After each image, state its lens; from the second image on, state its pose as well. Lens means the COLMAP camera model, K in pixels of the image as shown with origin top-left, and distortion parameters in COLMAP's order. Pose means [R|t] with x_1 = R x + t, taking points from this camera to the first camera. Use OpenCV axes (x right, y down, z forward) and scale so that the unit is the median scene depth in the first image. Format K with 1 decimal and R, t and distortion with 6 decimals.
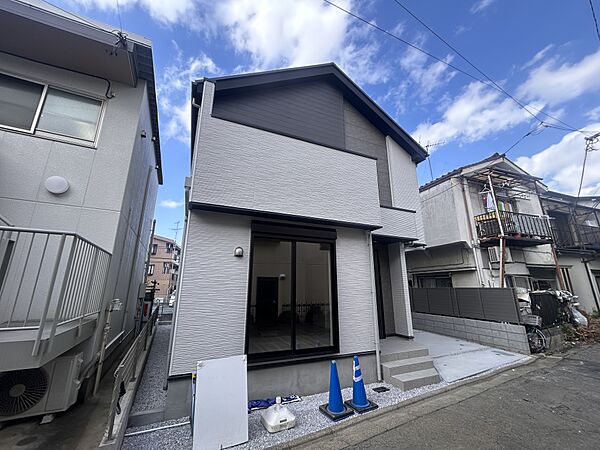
lens RADIAL K [[243.1, 0, 300.0], [0, 243.1, 225.0], [0, 0, 1]] dist [0.000451, 0.000219]
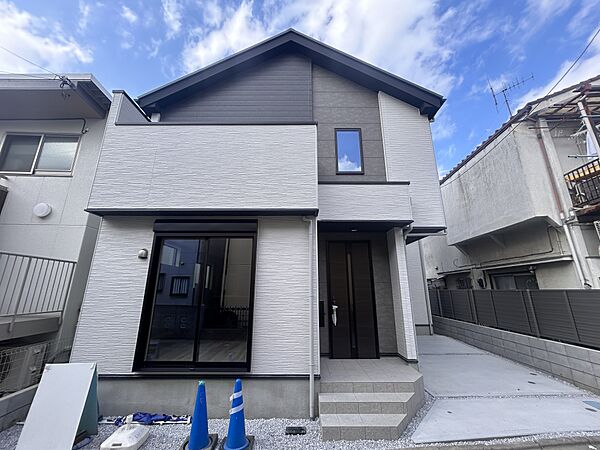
lens RADIAL K [[243.1, 0, 300.0], [0, 243.1, 225.0], [0, 0, 1]] dist [0.000451, 0.000219]
pose [[0.913409, -0.107822, -0.392502, 0.547243], [0.103748, 0.994100, -0.031647, 0.070889], [0.393599, -0.011815, 0.919207, 0.270246]]
